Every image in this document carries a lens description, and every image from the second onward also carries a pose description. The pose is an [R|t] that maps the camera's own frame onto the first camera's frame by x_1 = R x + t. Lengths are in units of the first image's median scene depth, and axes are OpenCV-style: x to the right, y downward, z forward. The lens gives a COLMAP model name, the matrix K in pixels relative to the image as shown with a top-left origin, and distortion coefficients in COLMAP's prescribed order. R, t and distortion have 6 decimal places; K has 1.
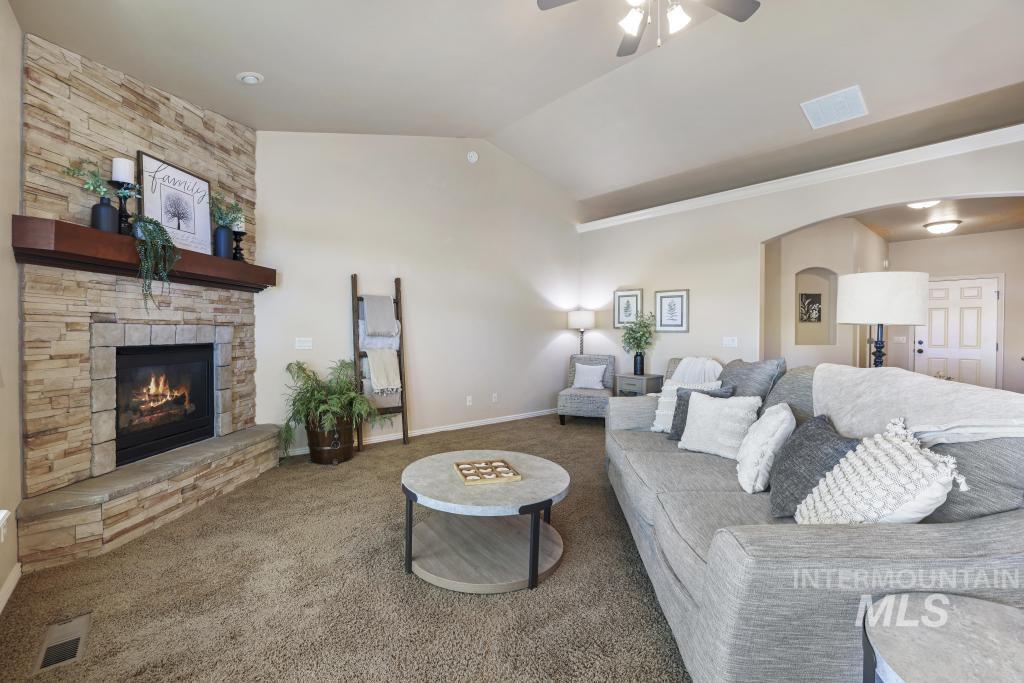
lens RADIAL K [[440.2, 0, 509.2], [0, 440.2, 332.3], [0, 0, 1]] dist [-0.033742, 0.005091]
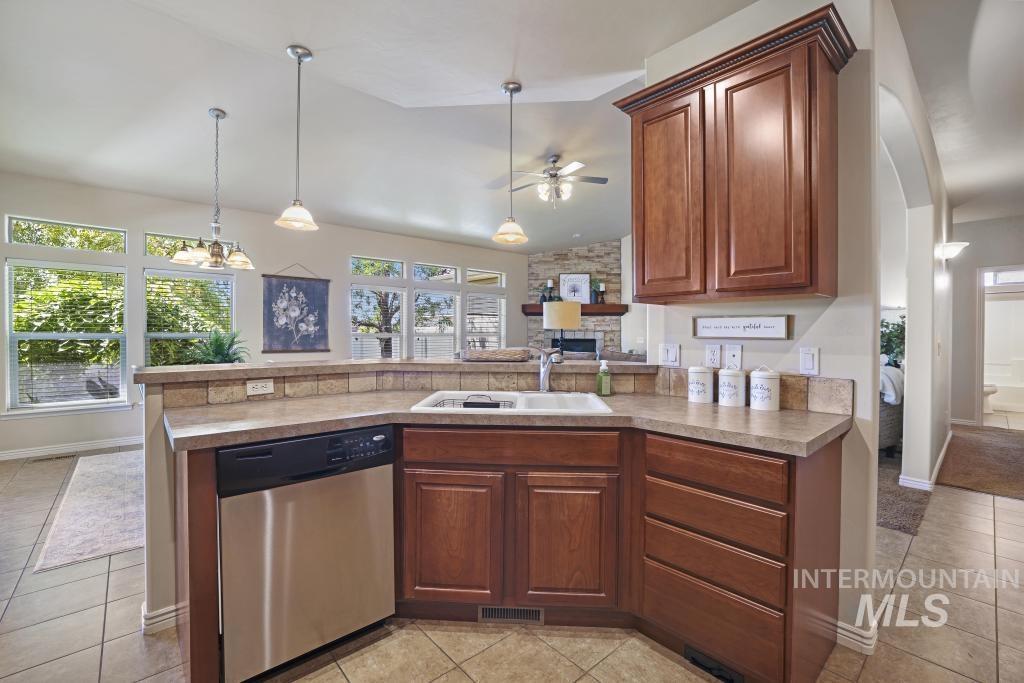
lens RADIAL K [[440.2, 0, 498.6], [0, 440.2, 337.8], [0, 0, 1]] dist [-0.033742, 0.005091]
pose [[0.024534, 0.002110, -0.999697, 1.984606], [-0.006971, 0.999974, 0.001940, 0.020046], [0.999675, 0.006922, 0.024548, 0.454710]]
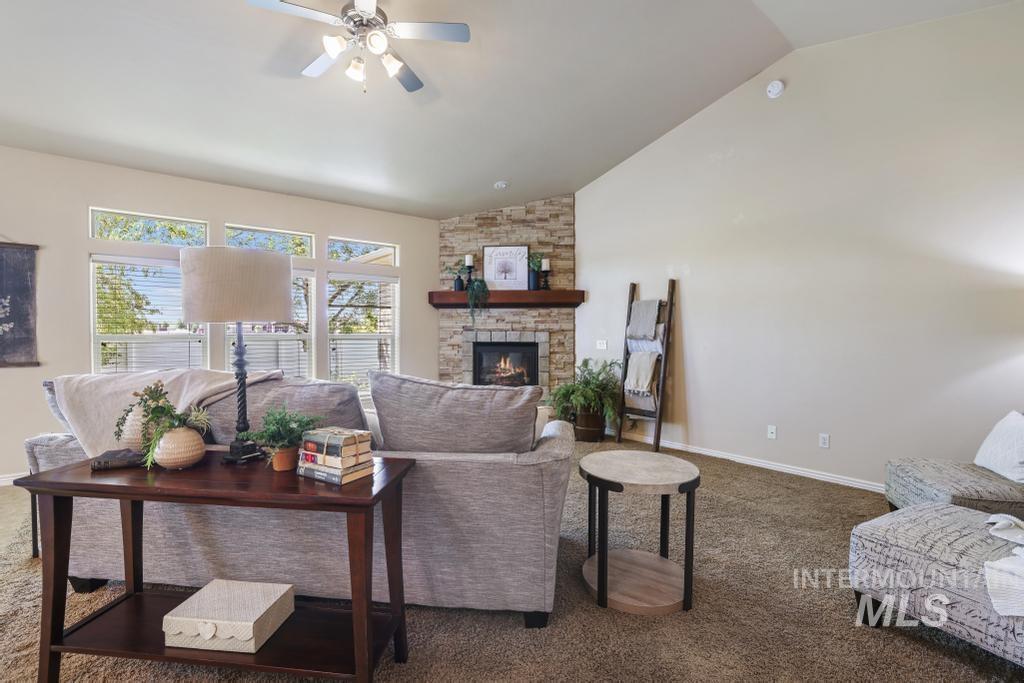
lens RADIAL K [[440.2, 0, 503.0], [0, 440.2, 339.5], [0, 0, 1]] dist [-0.033742, 0.005091]
pose [[-0.020058, 0.006372, -0.999779, 1.103825], [-0.005985, 0.999961, 0.006494, 0.005468], [0.999781, 0.006114, -0.020019, 1.026047]]
